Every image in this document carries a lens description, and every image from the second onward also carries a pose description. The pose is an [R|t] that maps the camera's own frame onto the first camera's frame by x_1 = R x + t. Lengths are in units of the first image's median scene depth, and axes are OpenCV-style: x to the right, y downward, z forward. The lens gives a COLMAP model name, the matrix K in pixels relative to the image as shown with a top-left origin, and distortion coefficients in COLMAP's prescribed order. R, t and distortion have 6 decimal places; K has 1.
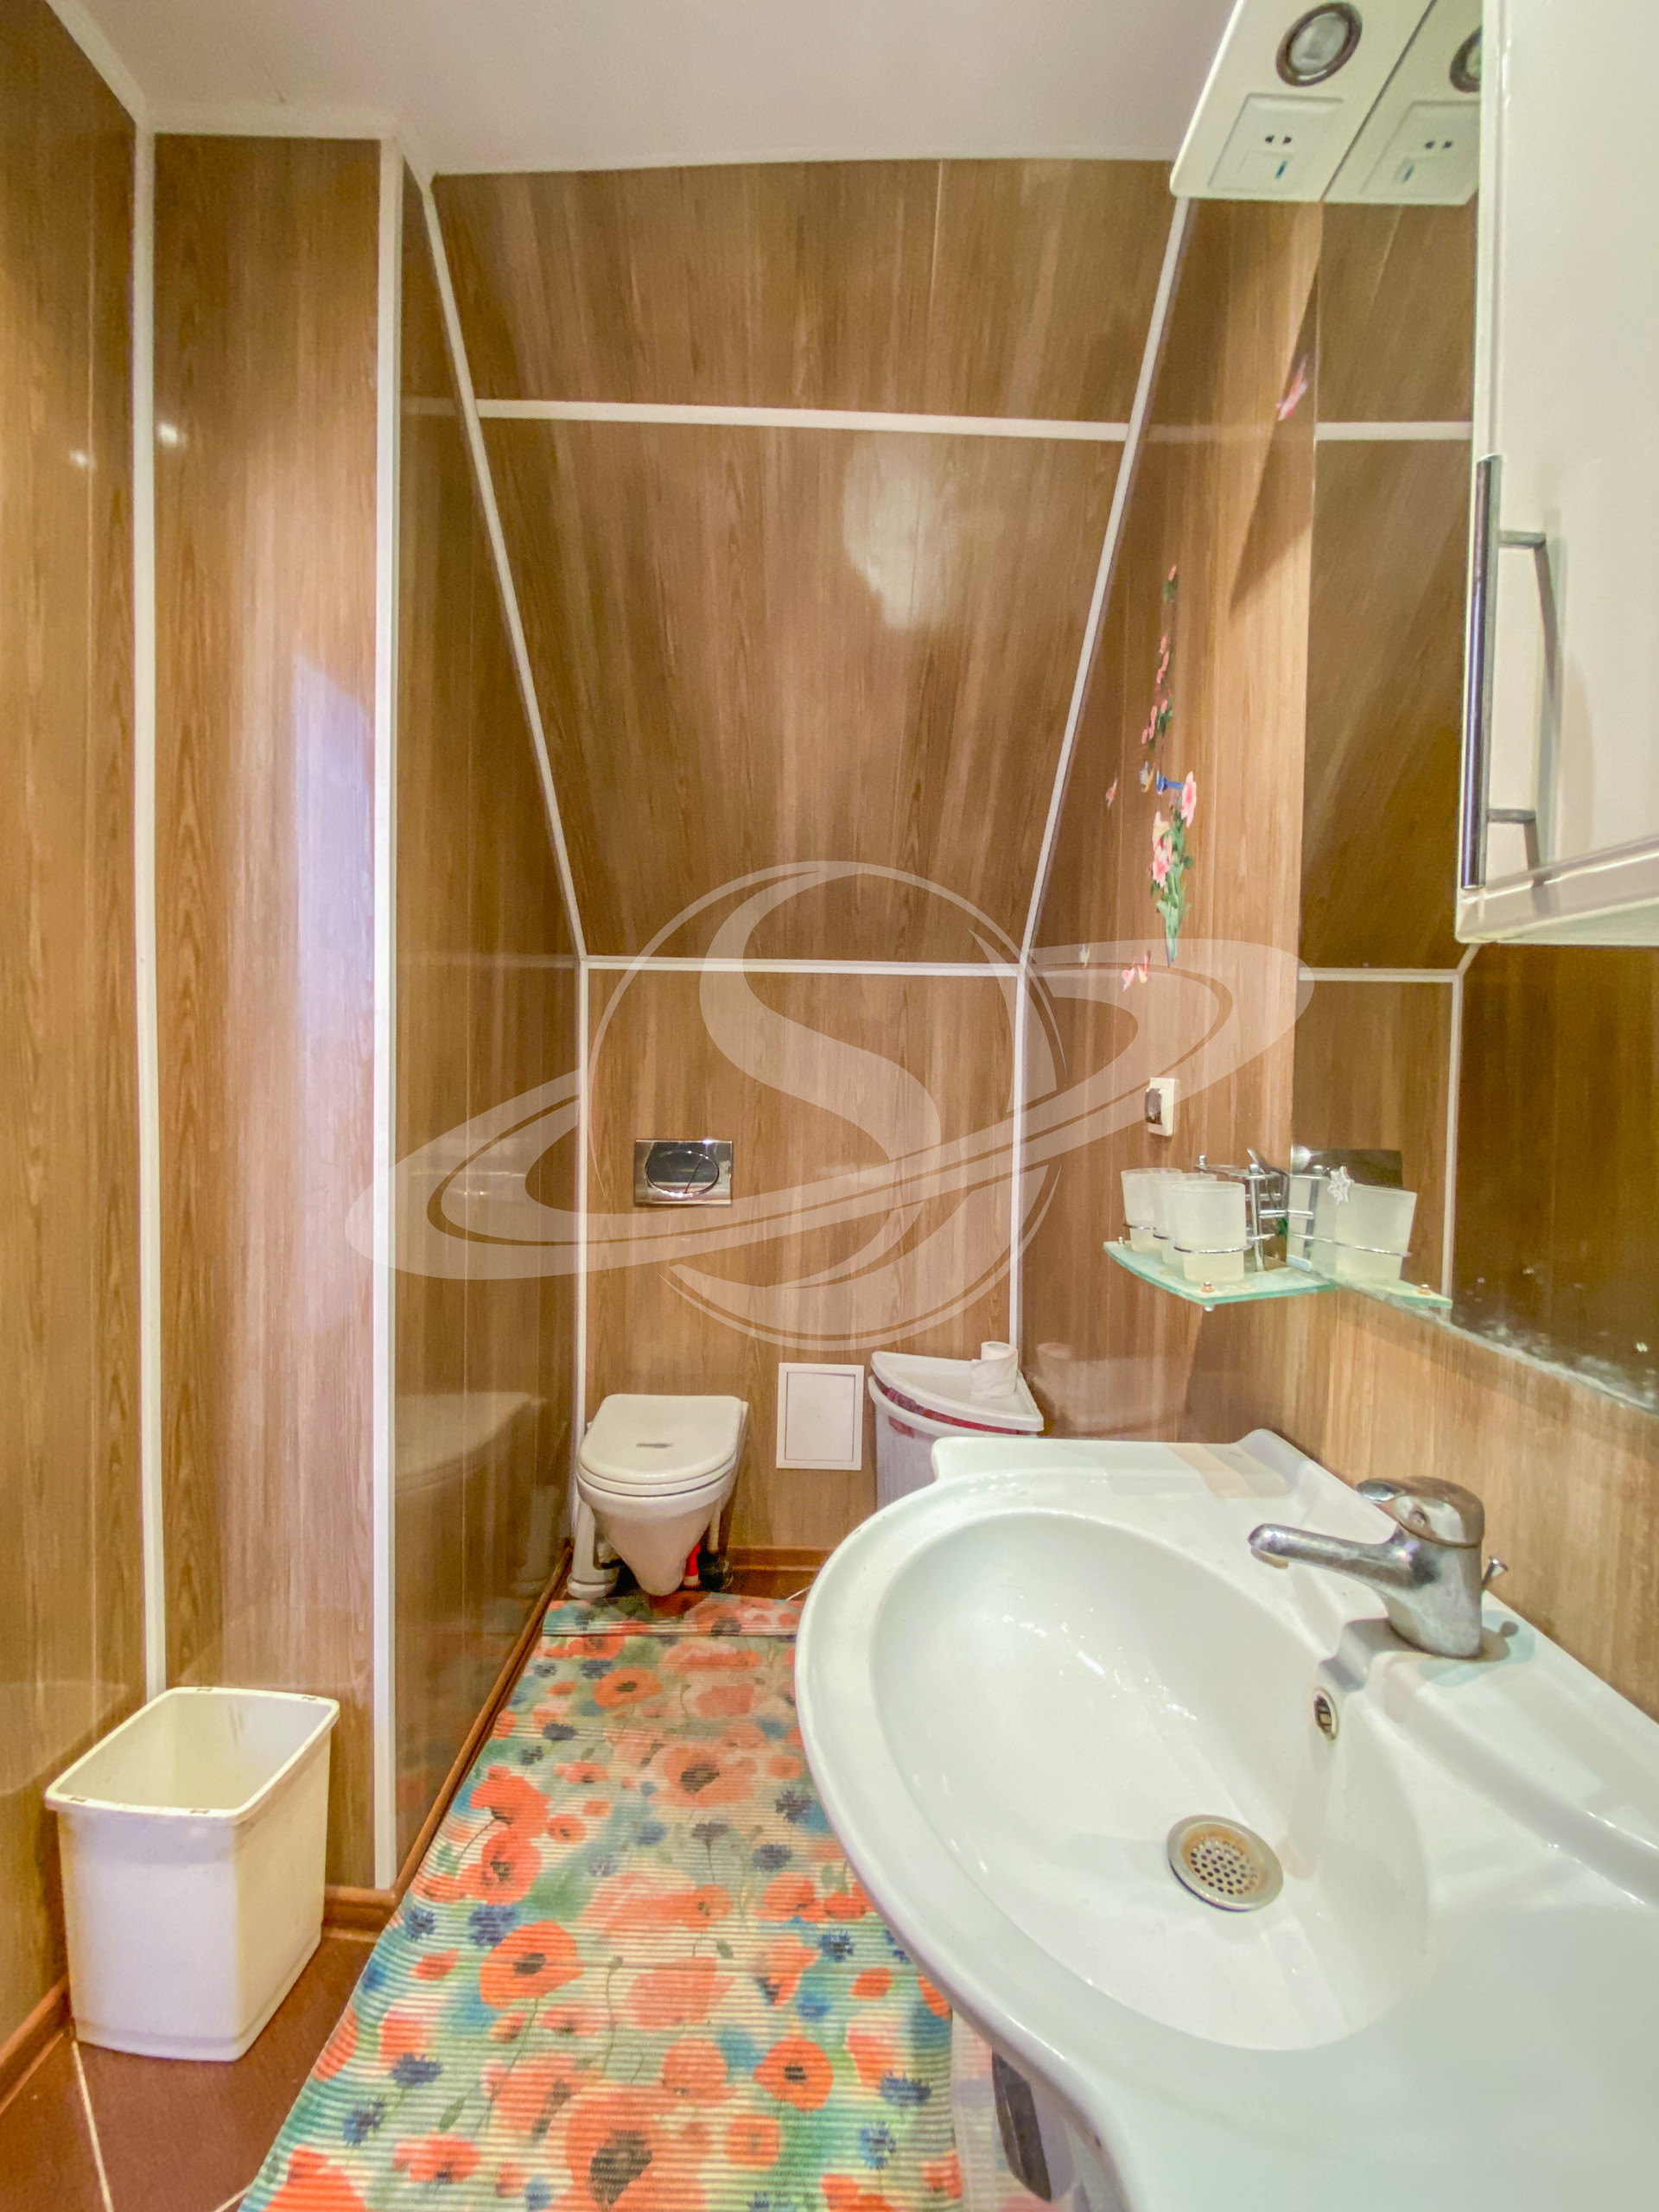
lens RADIAL K [[907.1, 0, 828.6], [0, 907.1, 1102.8], [0, 0, 1]] dist [-0.000737, -0.000063]
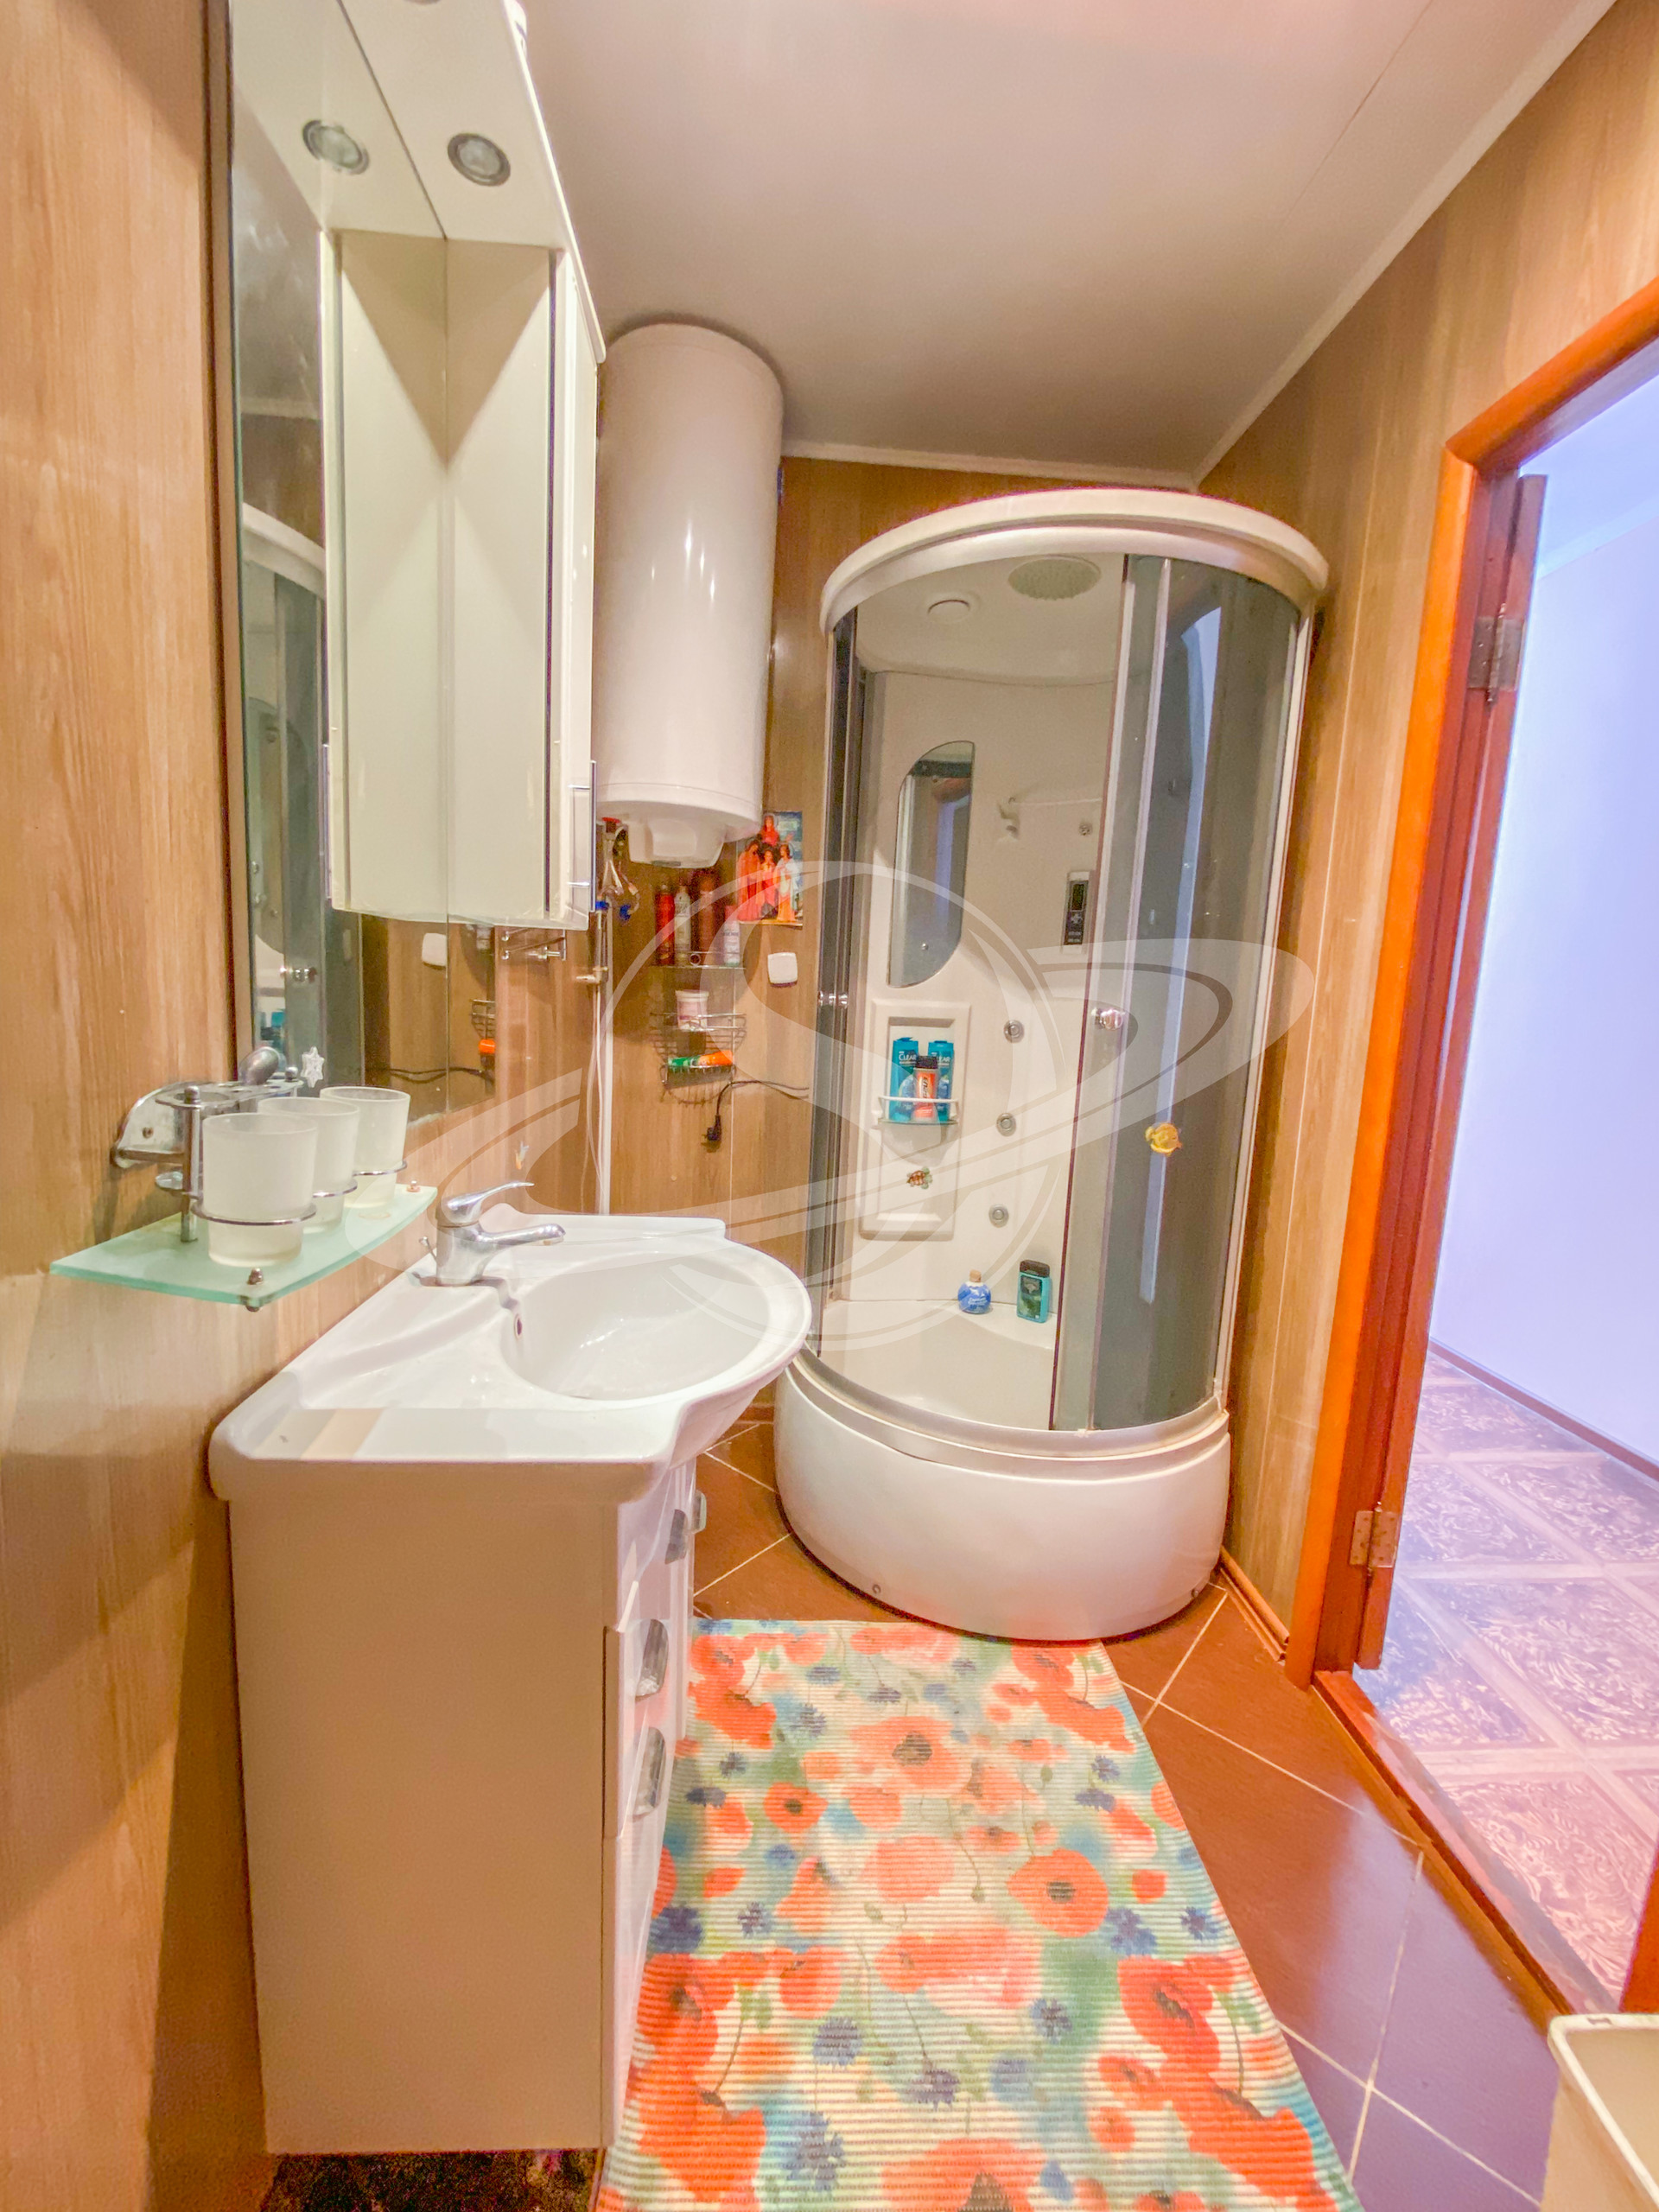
lens RADIAL K [[907.1, 0, 822.9], [0, 907.1, 1099.3], [0, 0, 1]] dist [-0.000737, -0.000063]
pose [[-0.997499, -0.045185, -0.054354, 0.032287], [-0.053981, 0.983419, 0.173129, -0.083012], [0.045630, 0.175630, -0.983398, 1.840695]]
